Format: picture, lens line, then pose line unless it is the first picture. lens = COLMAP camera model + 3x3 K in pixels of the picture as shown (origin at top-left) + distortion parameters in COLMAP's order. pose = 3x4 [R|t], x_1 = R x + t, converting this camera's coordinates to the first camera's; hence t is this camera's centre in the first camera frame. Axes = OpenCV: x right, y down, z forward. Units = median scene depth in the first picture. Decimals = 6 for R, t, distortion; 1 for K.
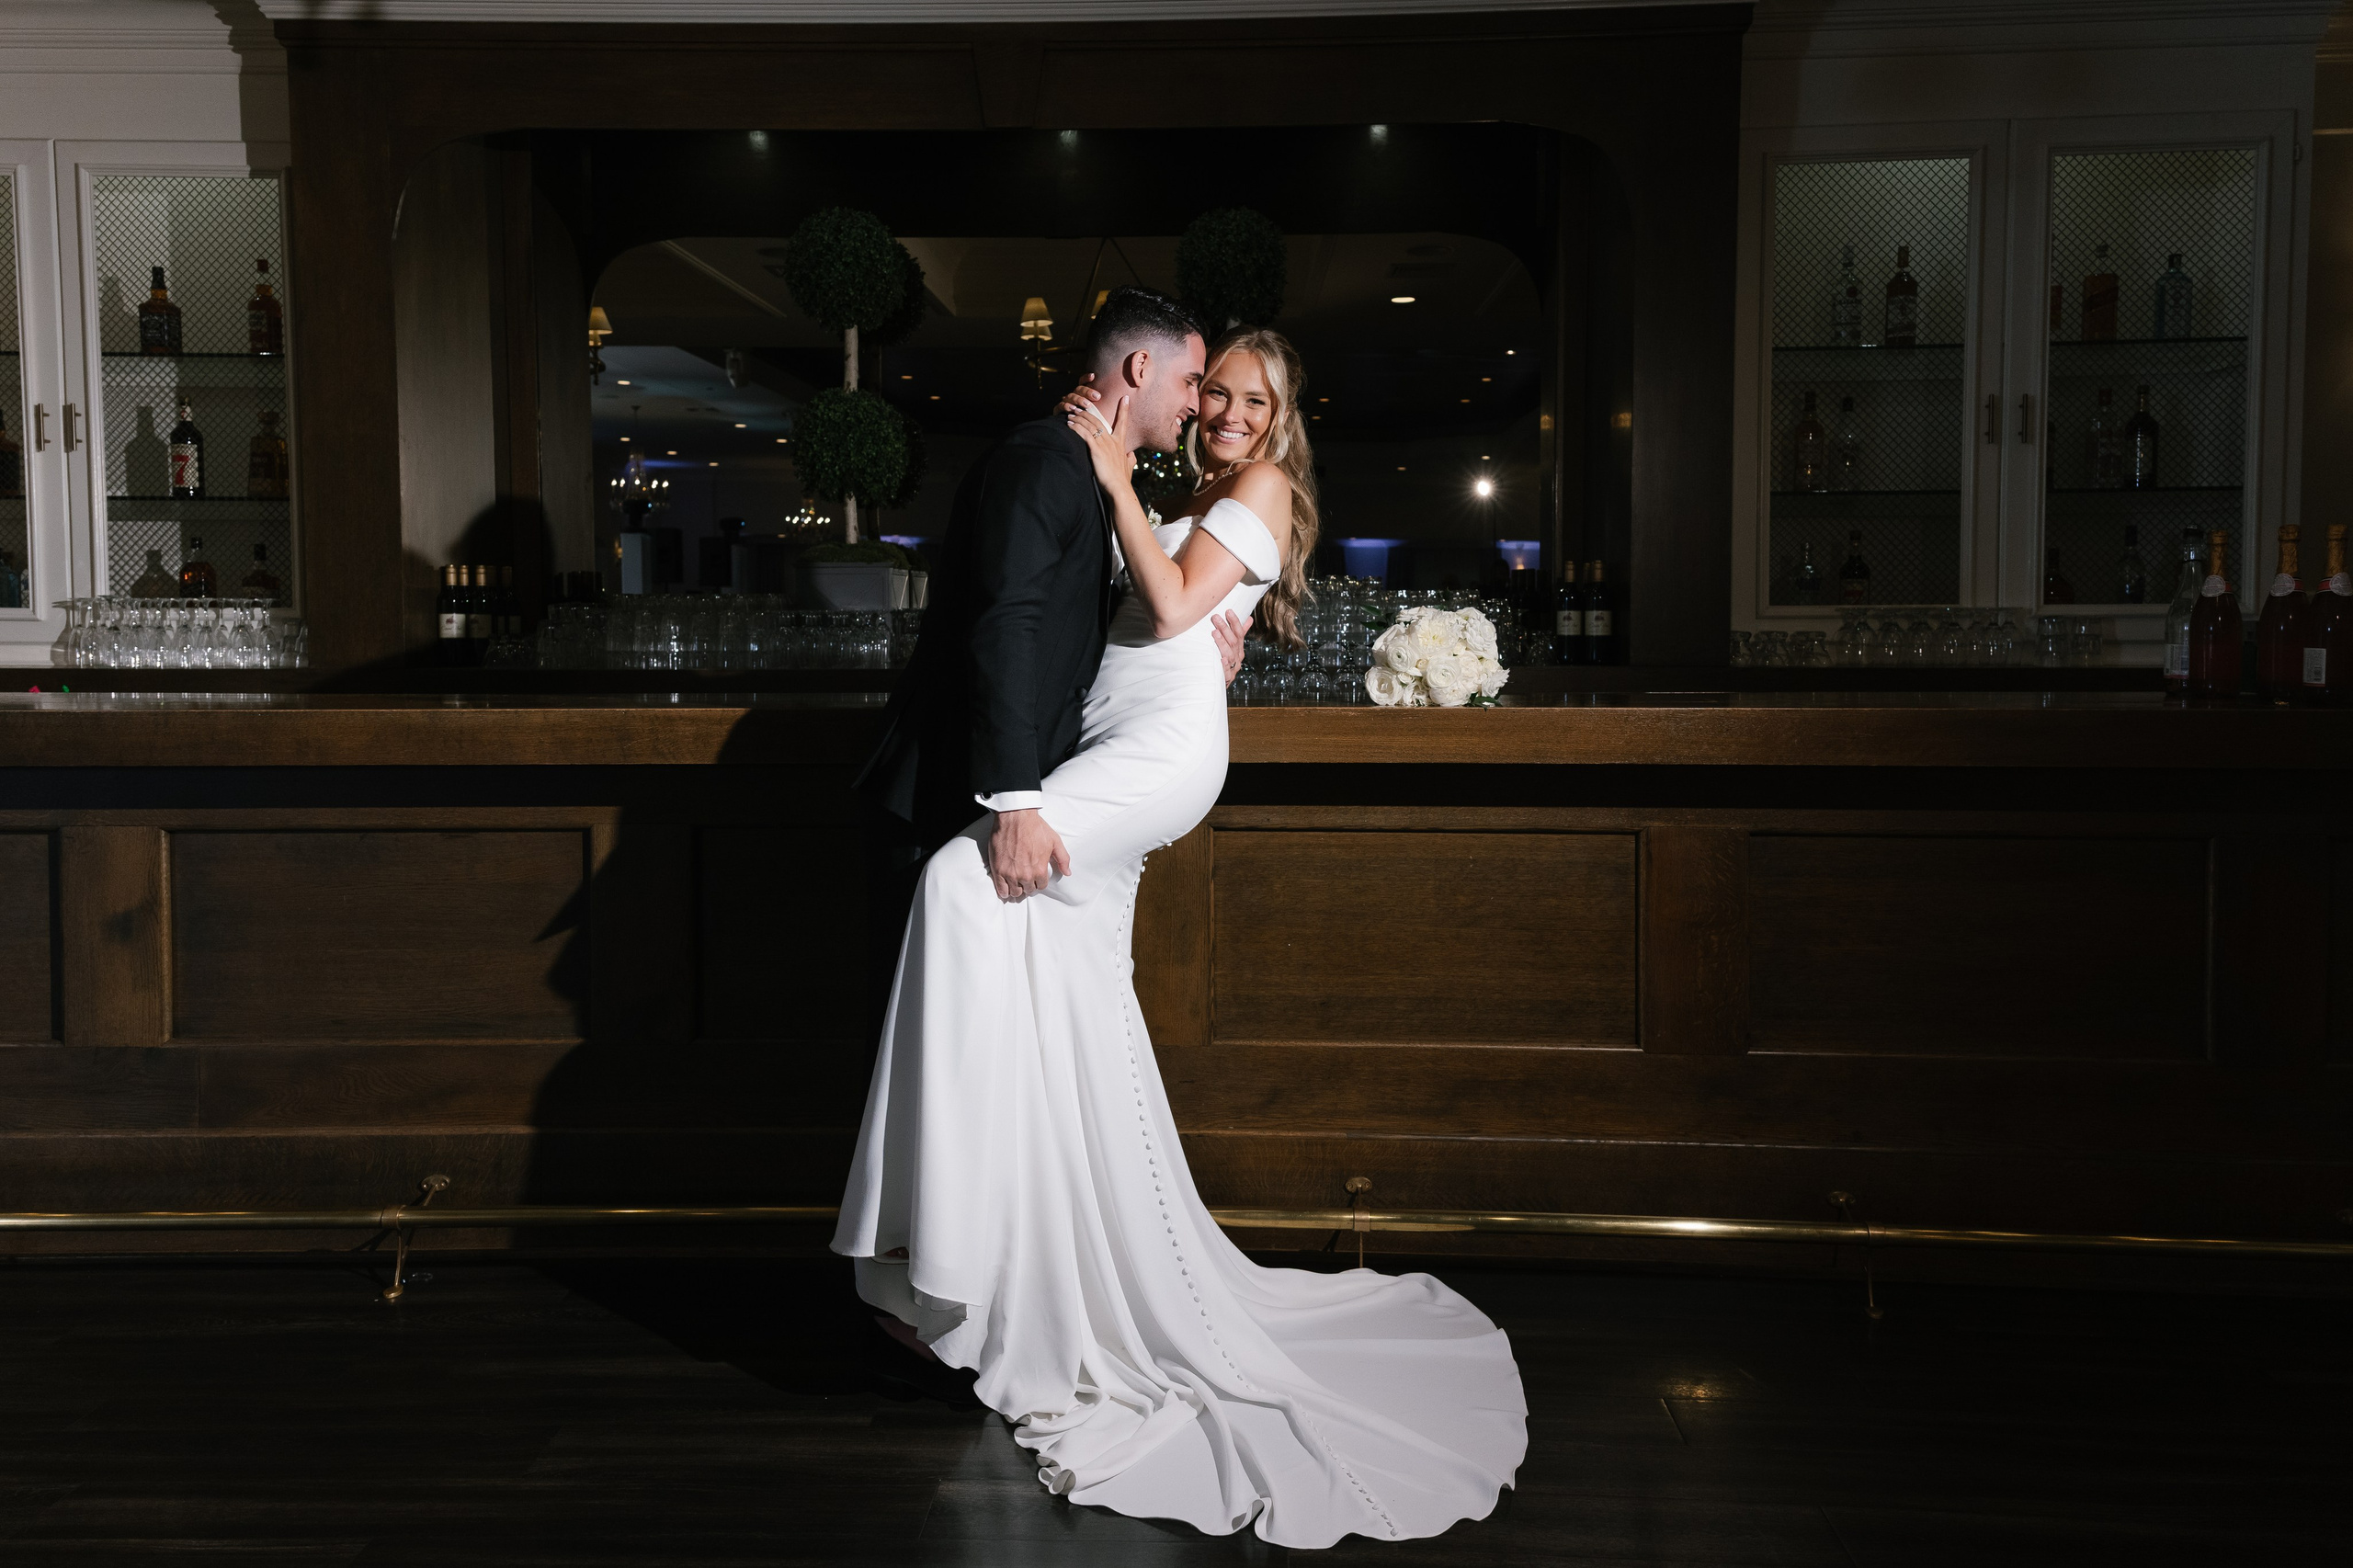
lens RADIAL K [[1614.0, 0, 1176.5], [0, 1614.0, 784.0], [0, 0, 1]] dist [-0.004266, -0.001203]
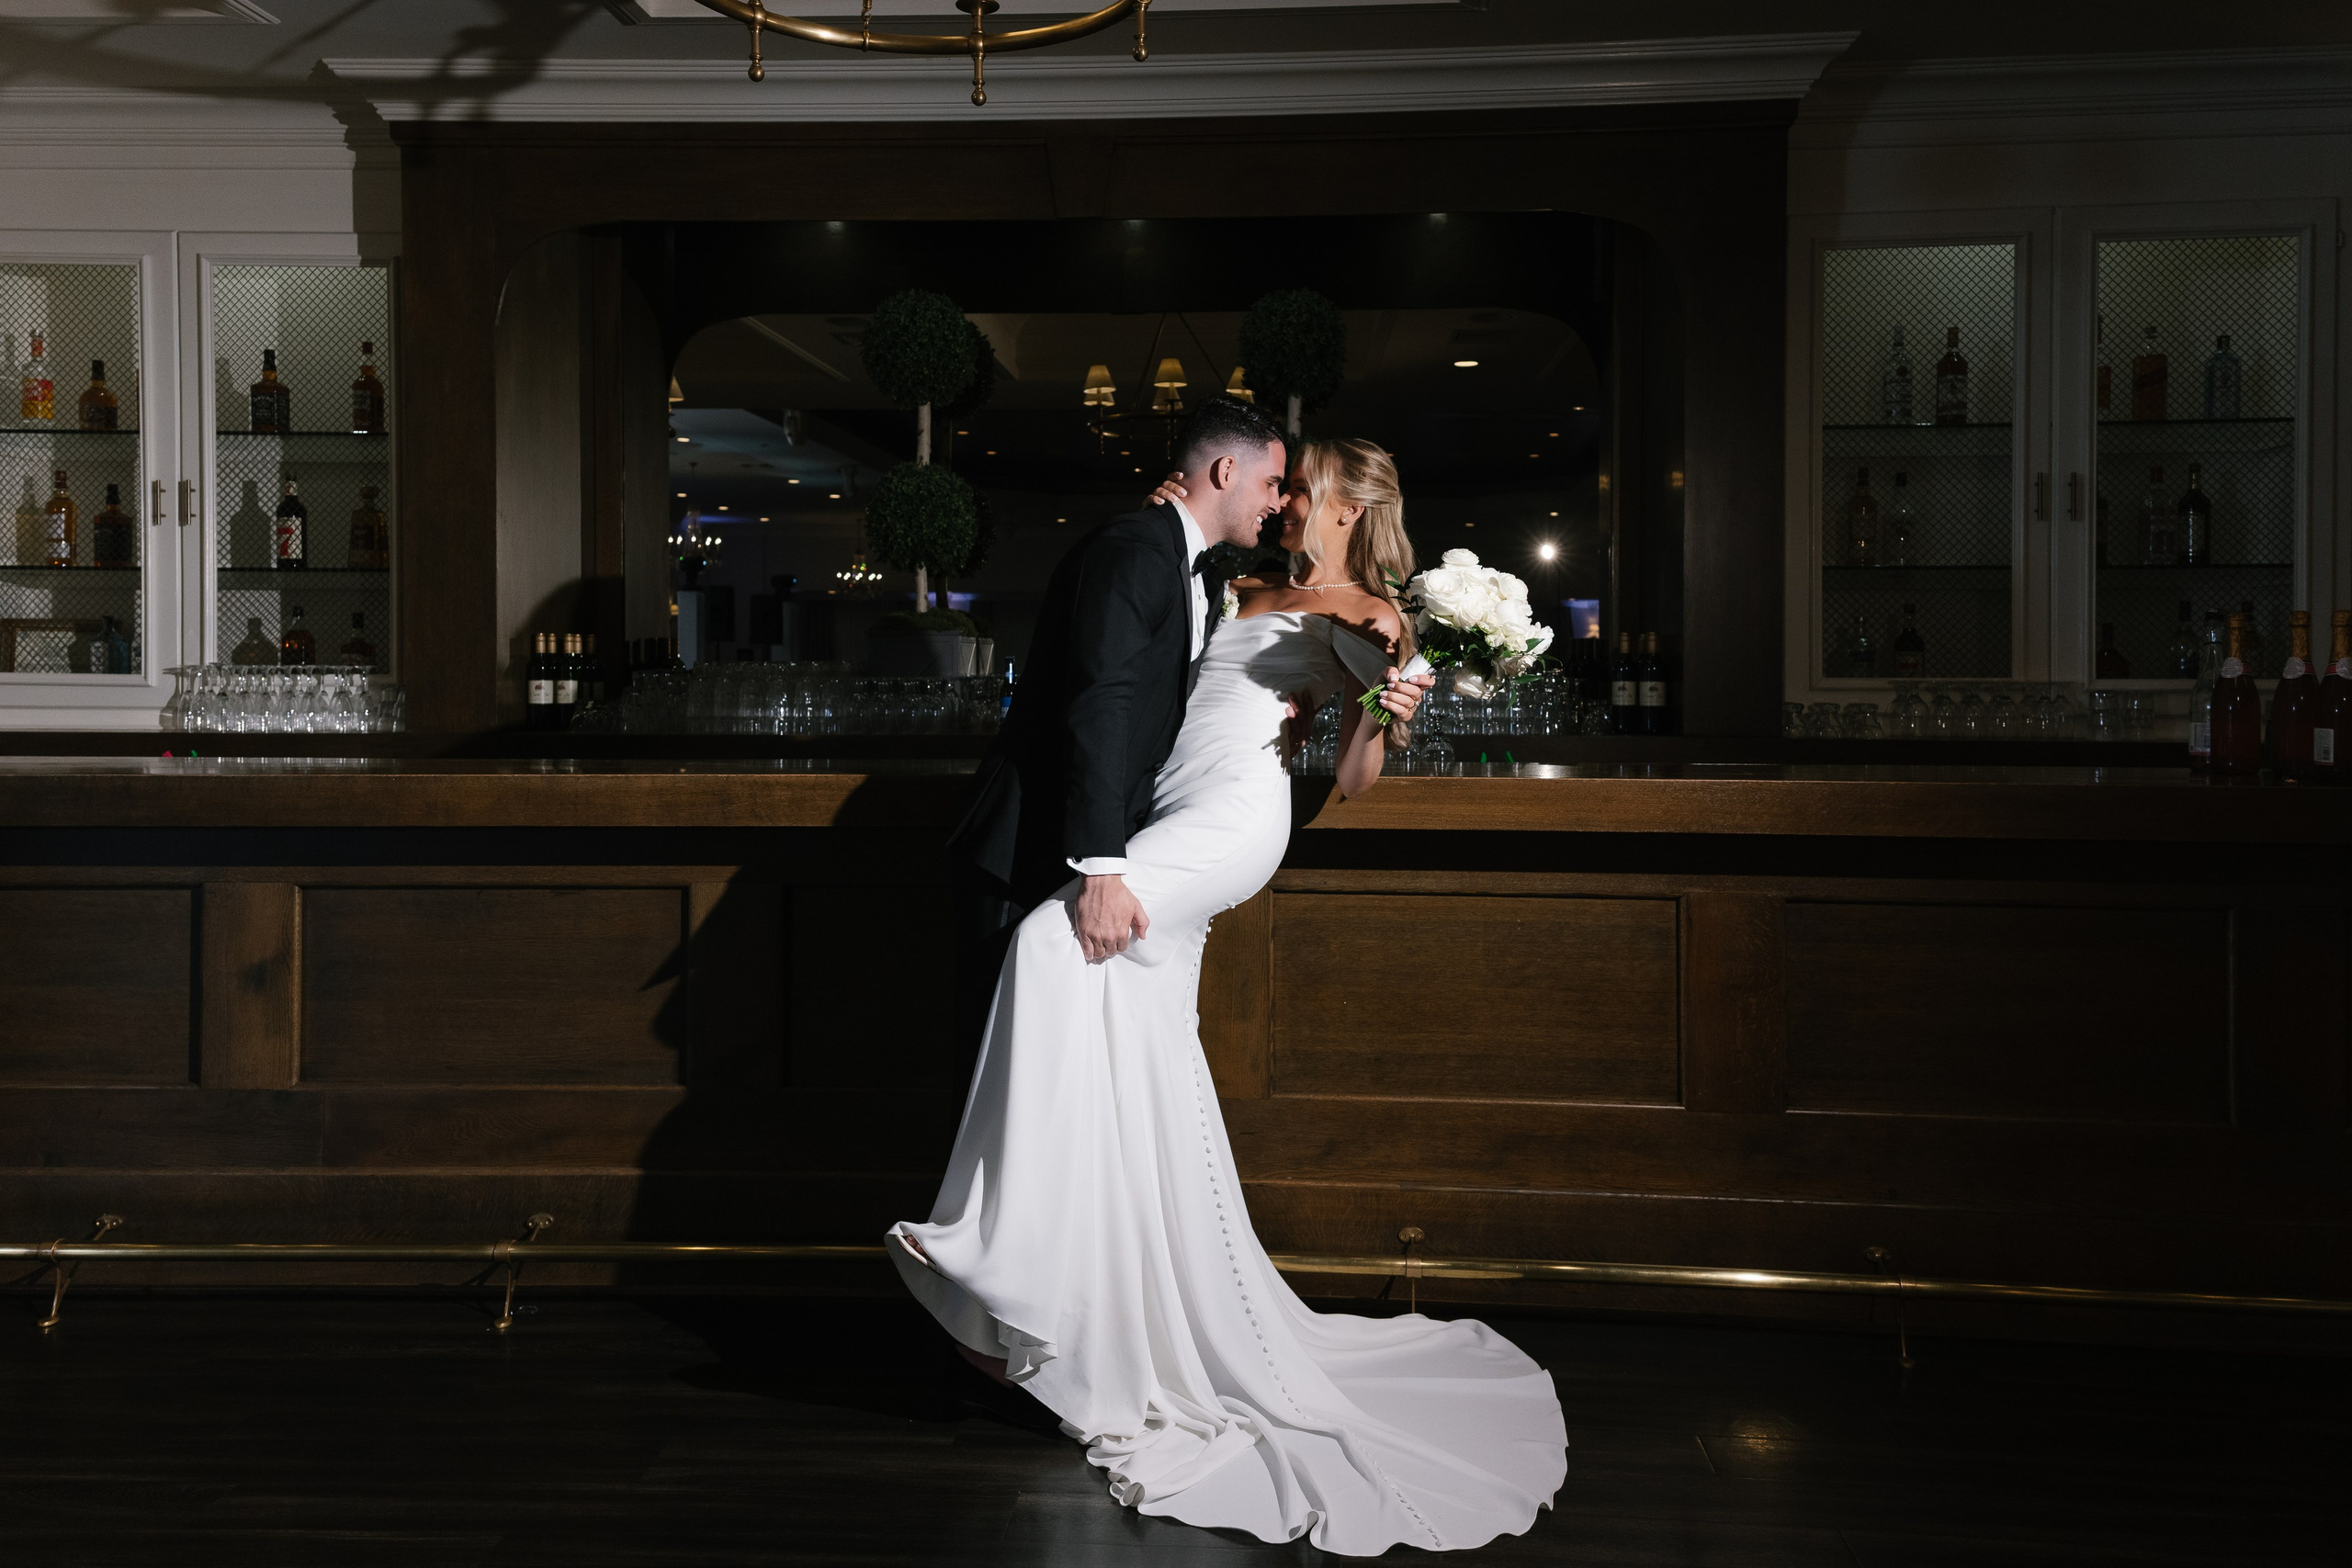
lens RADIAL K [[1665.0, 0, 1202.3], [0, 1665.0, 710.1], [0, 0, 1]] dist [0.054402, -0.000524]
pose [[0.999781, 0.005402, -0.020215, -0.002187], [-0.007074, 0.996475, -0.083594, 0.001304], [0.019692, 0.083719, 0.996295, -0.100305]]
